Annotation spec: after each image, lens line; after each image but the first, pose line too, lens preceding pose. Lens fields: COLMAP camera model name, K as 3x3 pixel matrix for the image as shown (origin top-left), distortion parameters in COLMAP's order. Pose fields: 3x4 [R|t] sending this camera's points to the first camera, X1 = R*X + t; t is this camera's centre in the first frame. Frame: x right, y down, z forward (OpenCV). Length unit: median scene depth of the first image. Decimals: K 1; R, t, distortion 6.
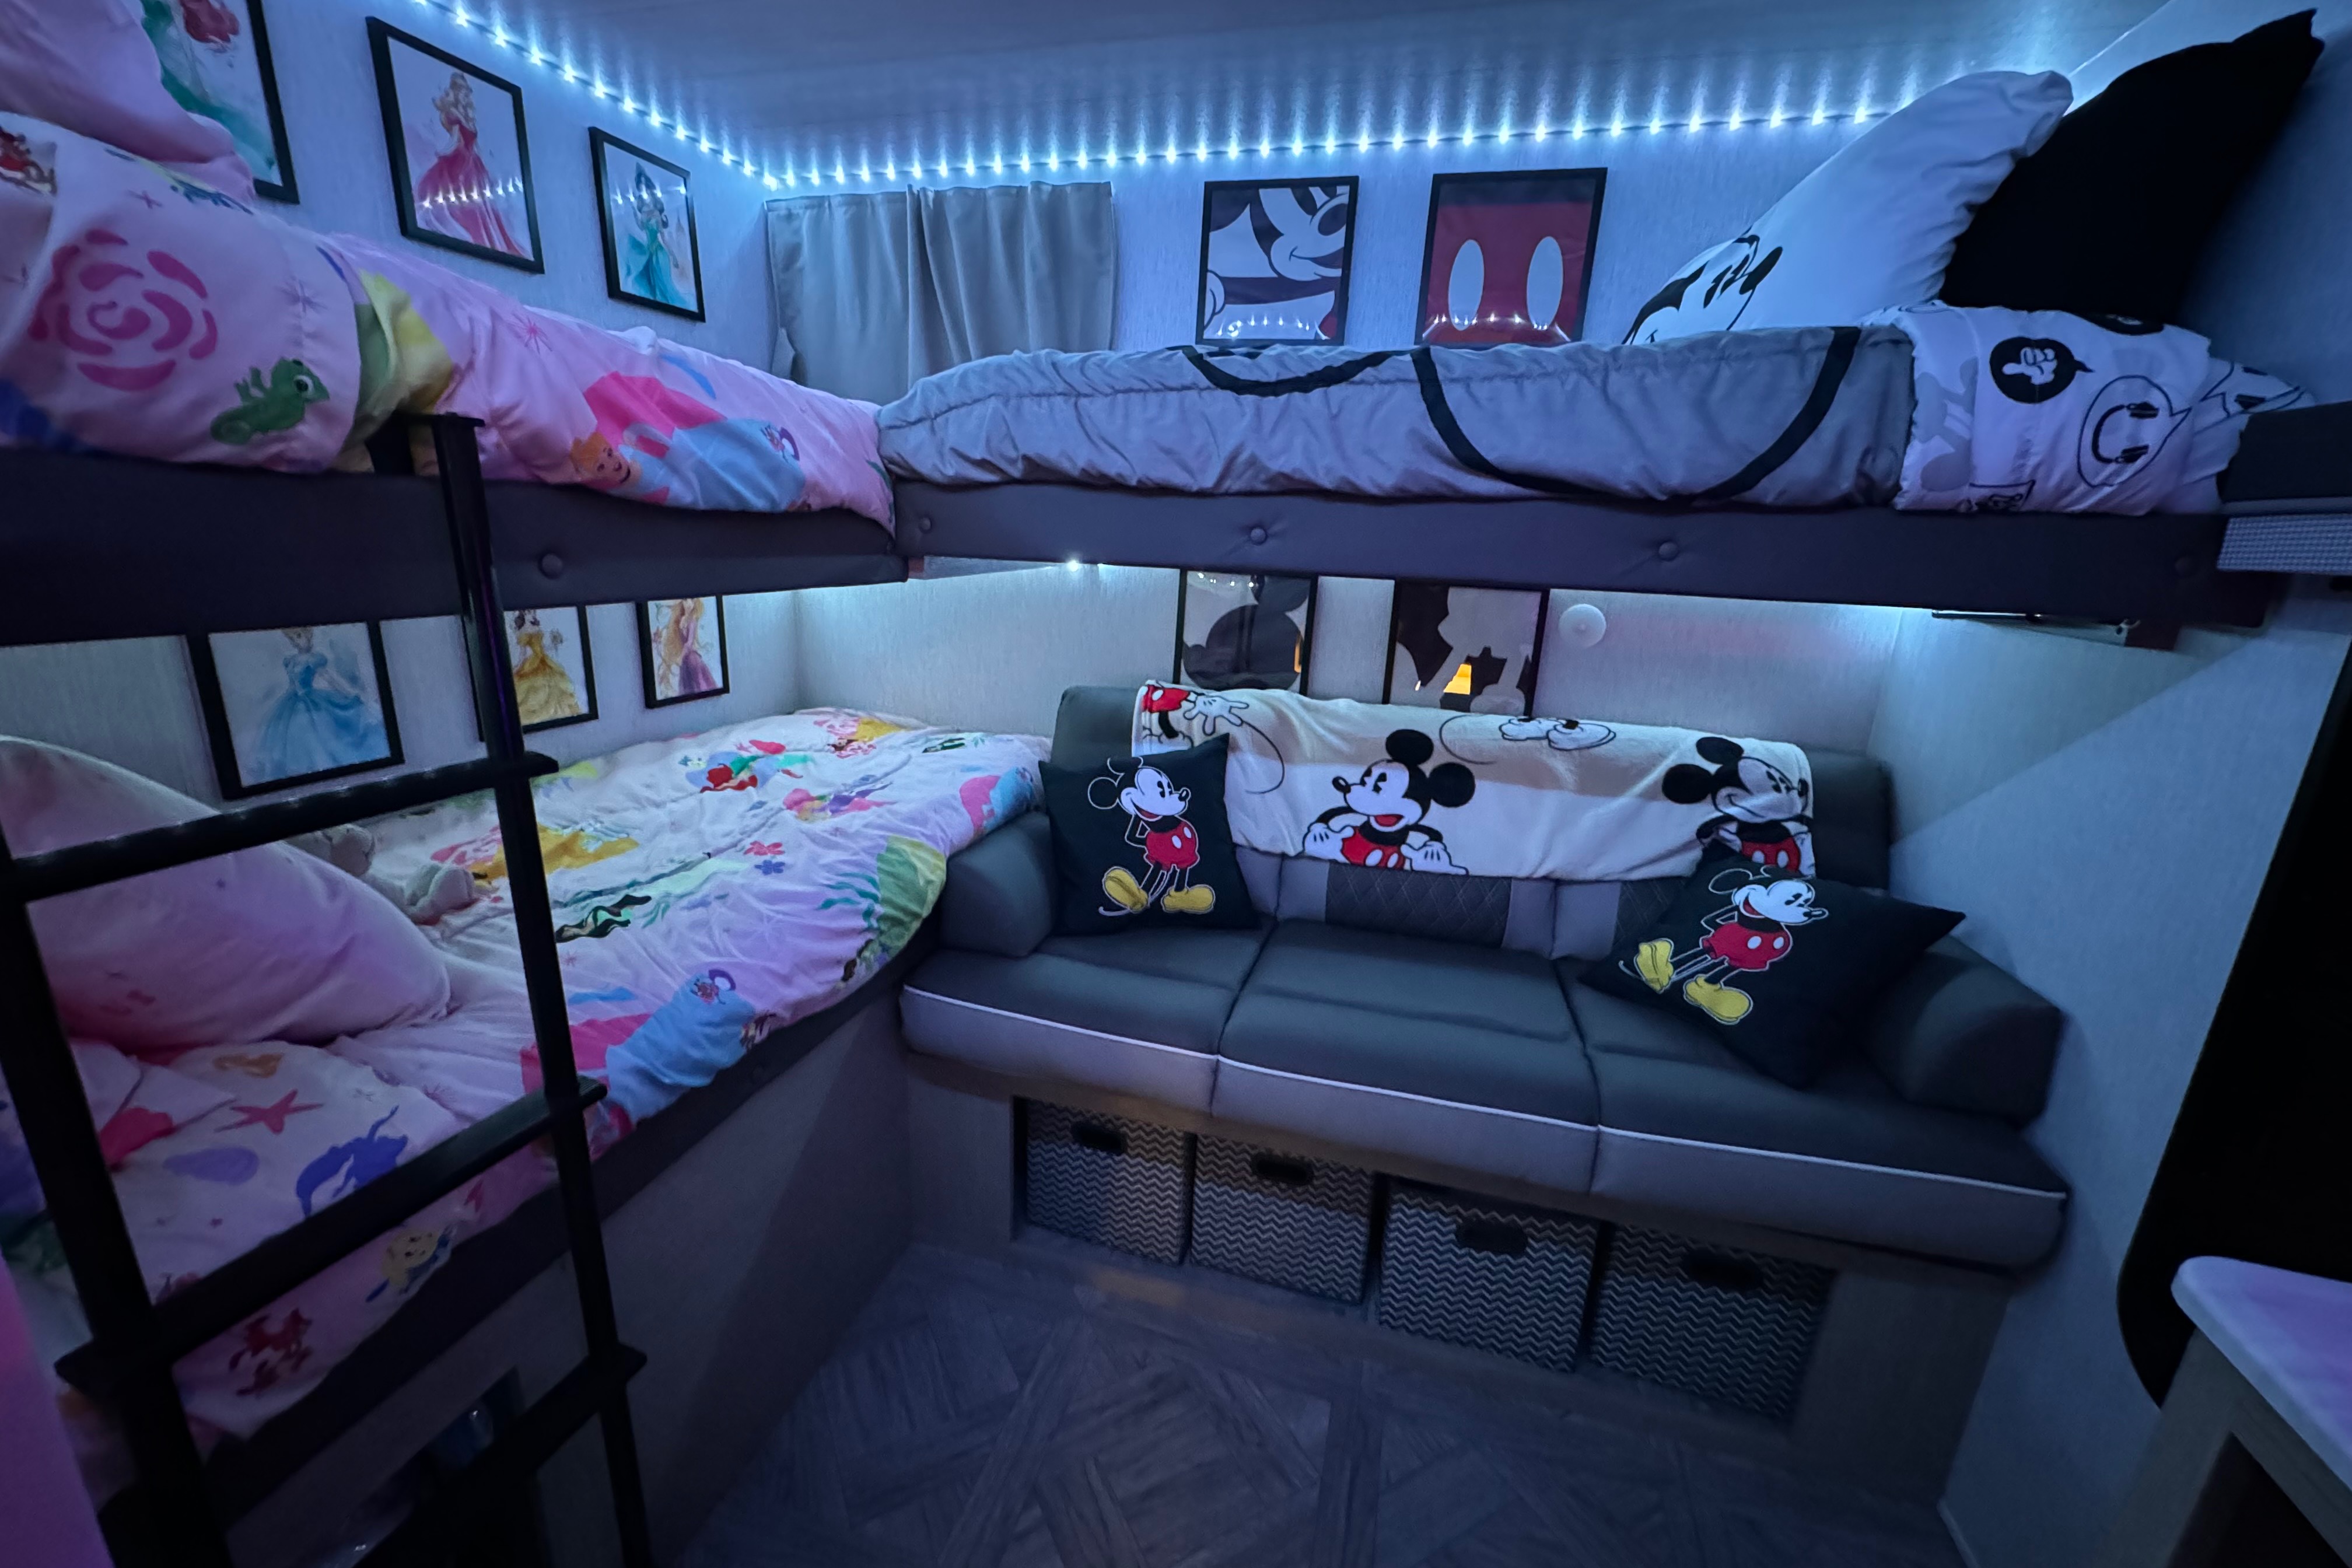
lens RADIAL K [[945.2, 0, 1132.6], [0, 945.2, 741.6], [0, 0, 1]] dist [-0.000341, -0.000105]
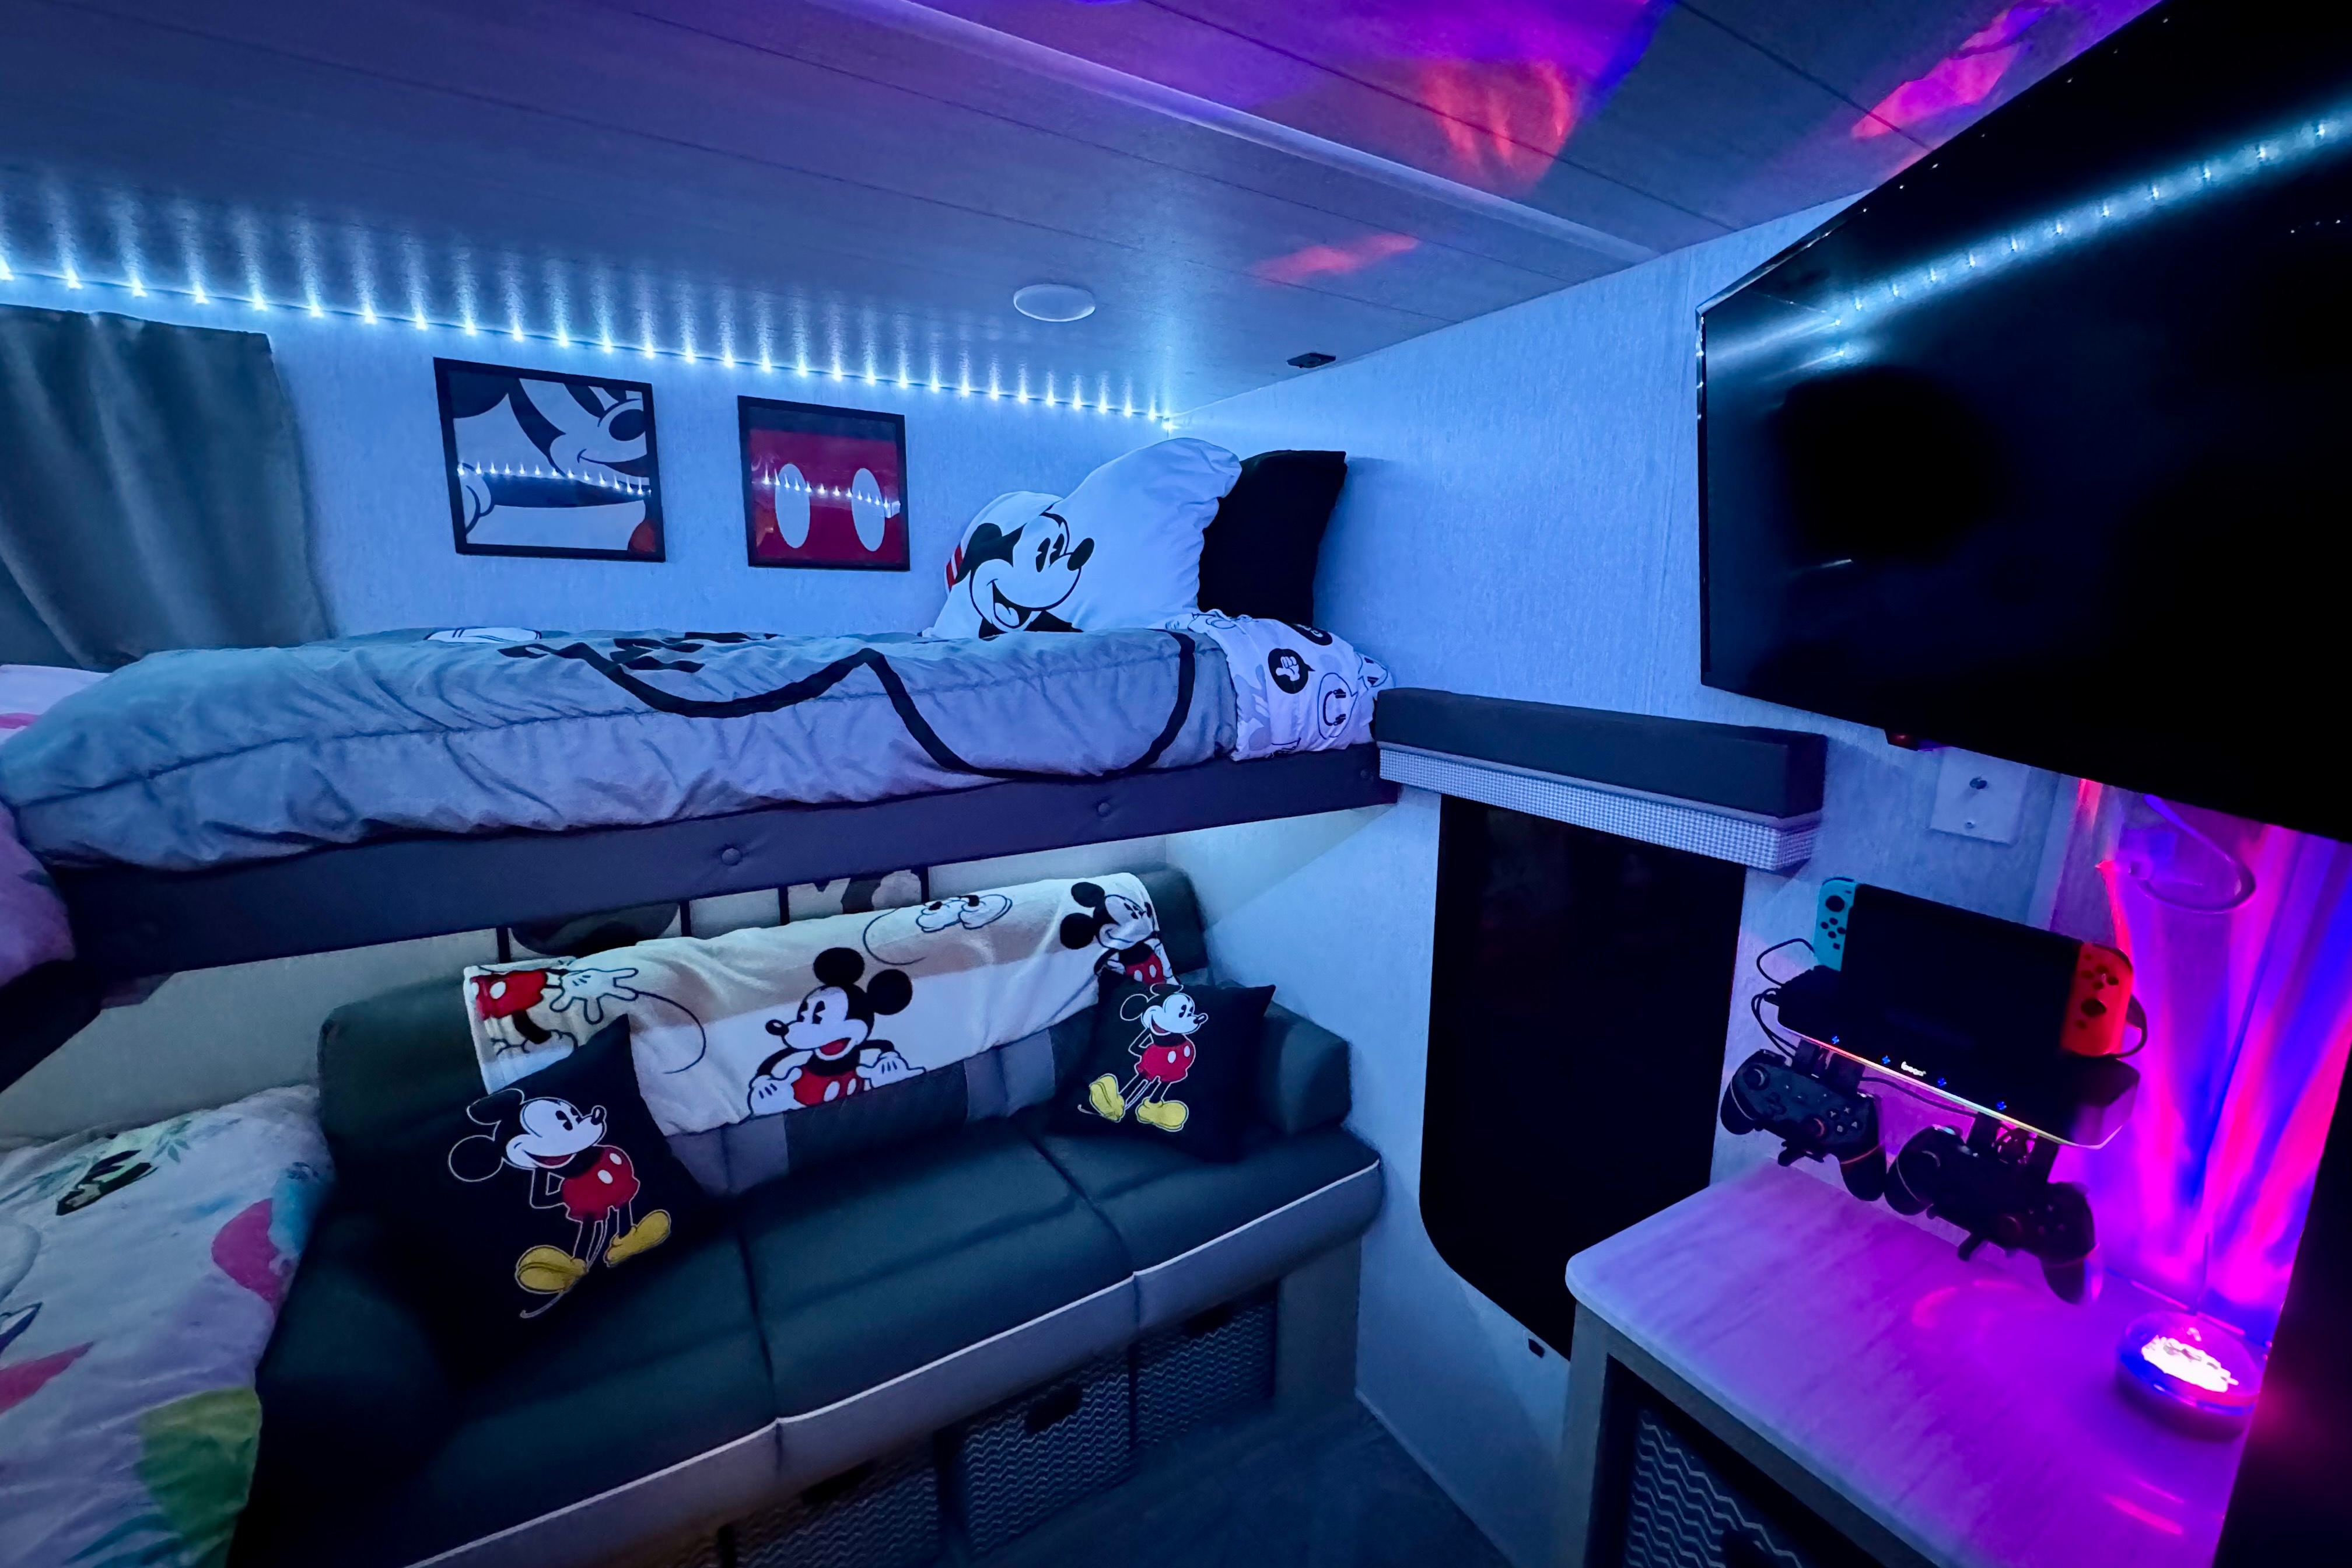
lens RADIAL K [[951.7, 0, 1174.2], [0, 951.7, 754.6], [0, 0, 1]] dist [-0.000980, 0.000015]
pose [[0.680159, -0.165826, 0.714063, -0.160643], [0.210007, 0.977329, 0.026928, -0.187374], [-0.702339, 0.131643, 0.699564, 0.039469]]
